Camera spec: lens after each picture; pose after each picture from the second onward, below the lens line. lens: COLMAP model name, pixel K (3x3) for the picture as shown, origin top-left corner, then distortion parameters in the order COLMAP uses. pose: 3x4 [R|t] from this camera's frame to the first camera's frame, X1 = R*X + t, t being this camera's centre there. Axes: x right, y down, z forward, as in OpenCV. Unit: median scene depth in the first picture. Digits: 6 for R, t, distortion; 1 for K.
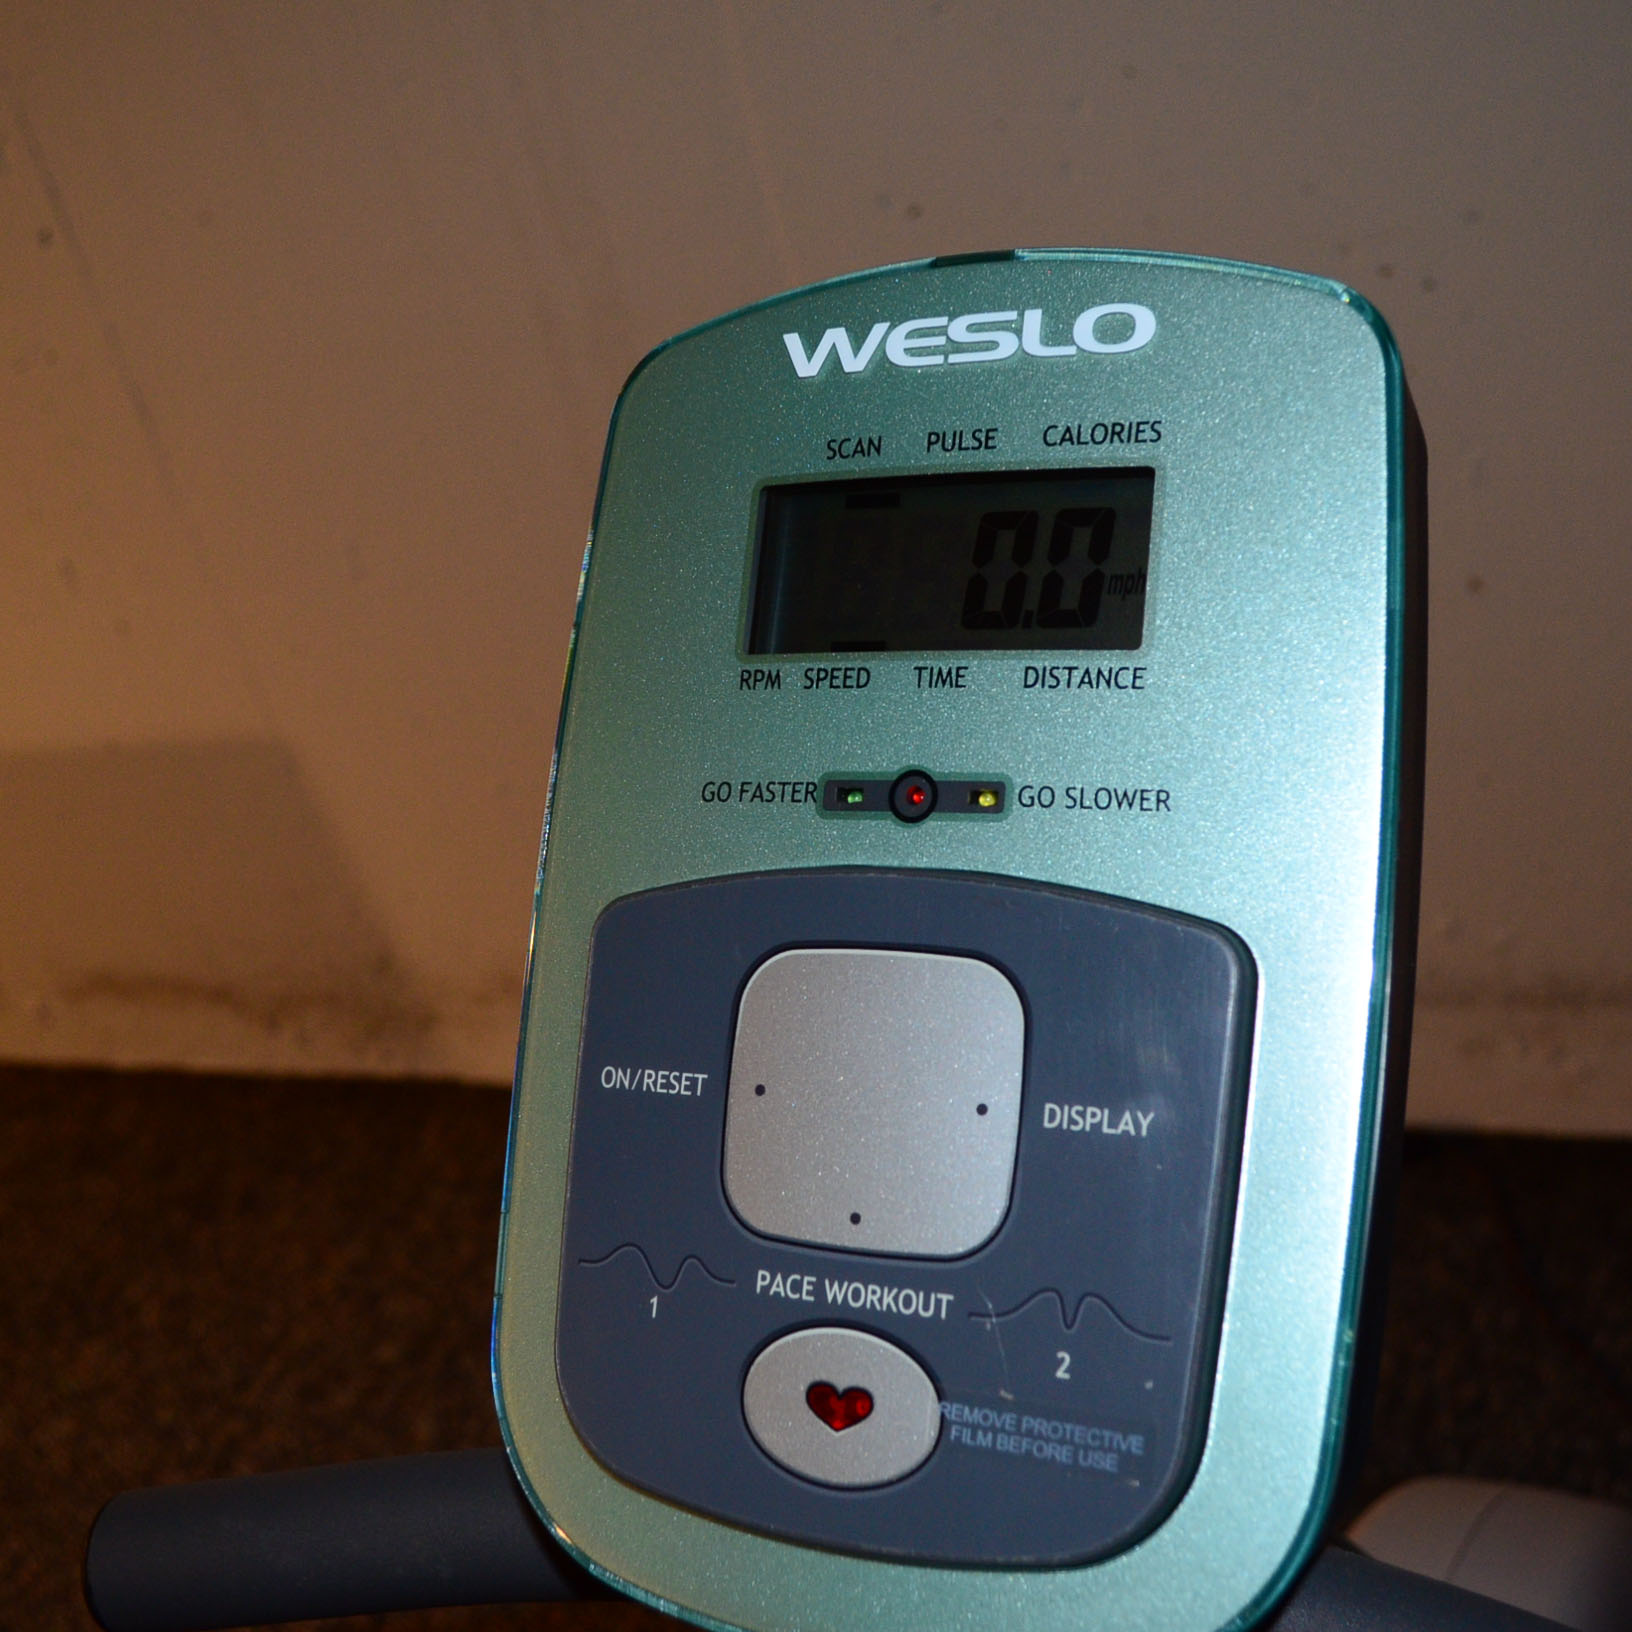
lens RADIAL K [[1990.1, 0, 820.5], [0, 1990.1, 813.1], [0, 0, 1]] dist [-0.033464, 0.000000]
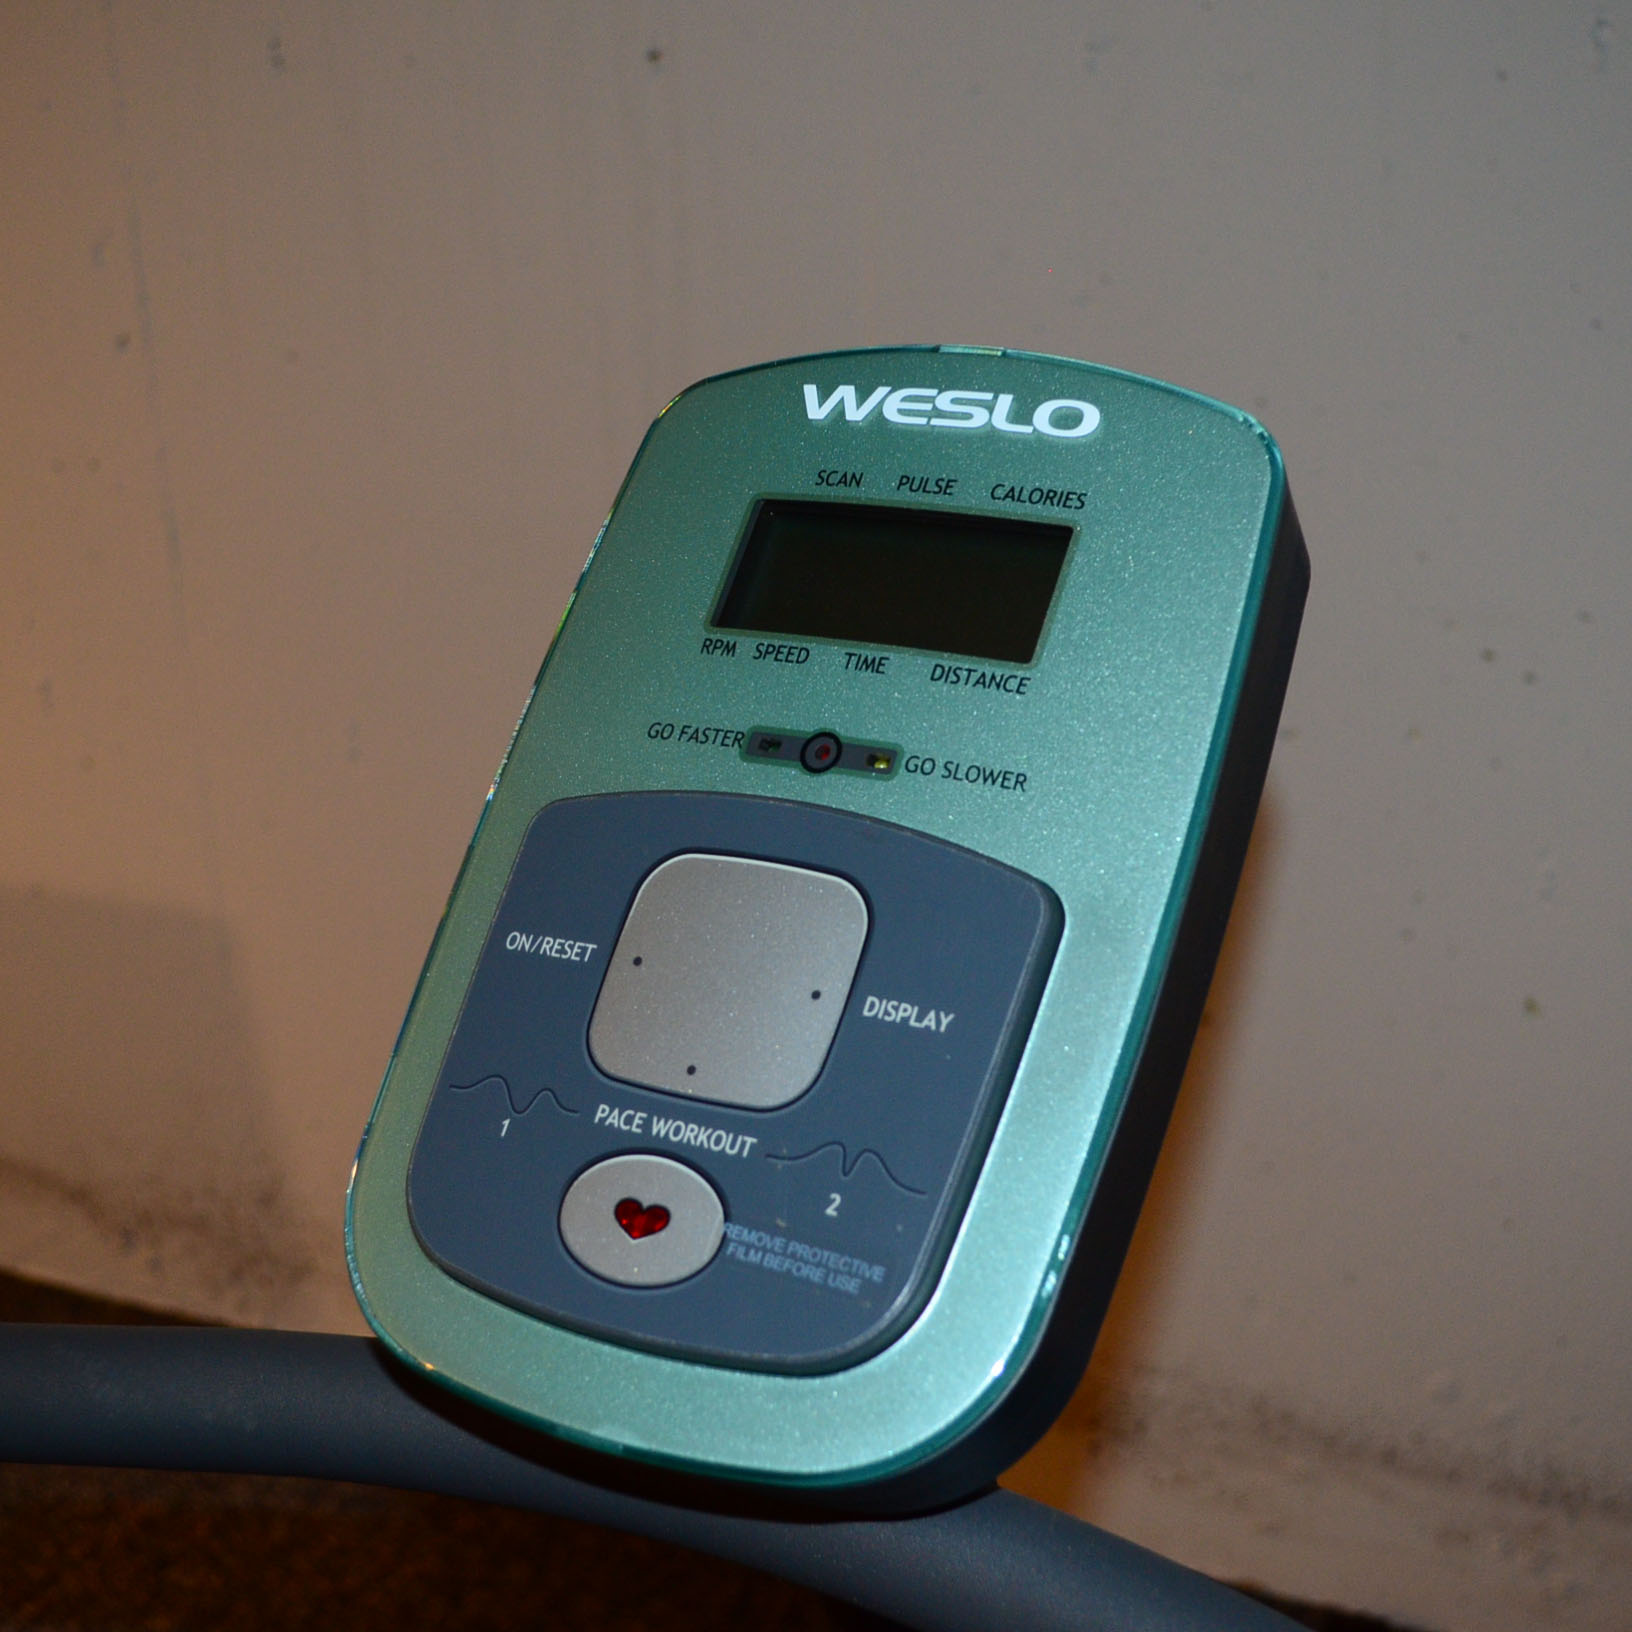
lens RADIAL K [[2322.5, 0, 812.7], [0, 2322.5, 816.4], [0, 0, 1]] dist [-0.038721, 0.000000]
pose [[0.976021, 0.215489, -0.030785, 0.093426], [-0.217582, 0.961606, -0.167247, 0.262855], [-0.006437, 0.169934, 0.985434, -0.358015]]
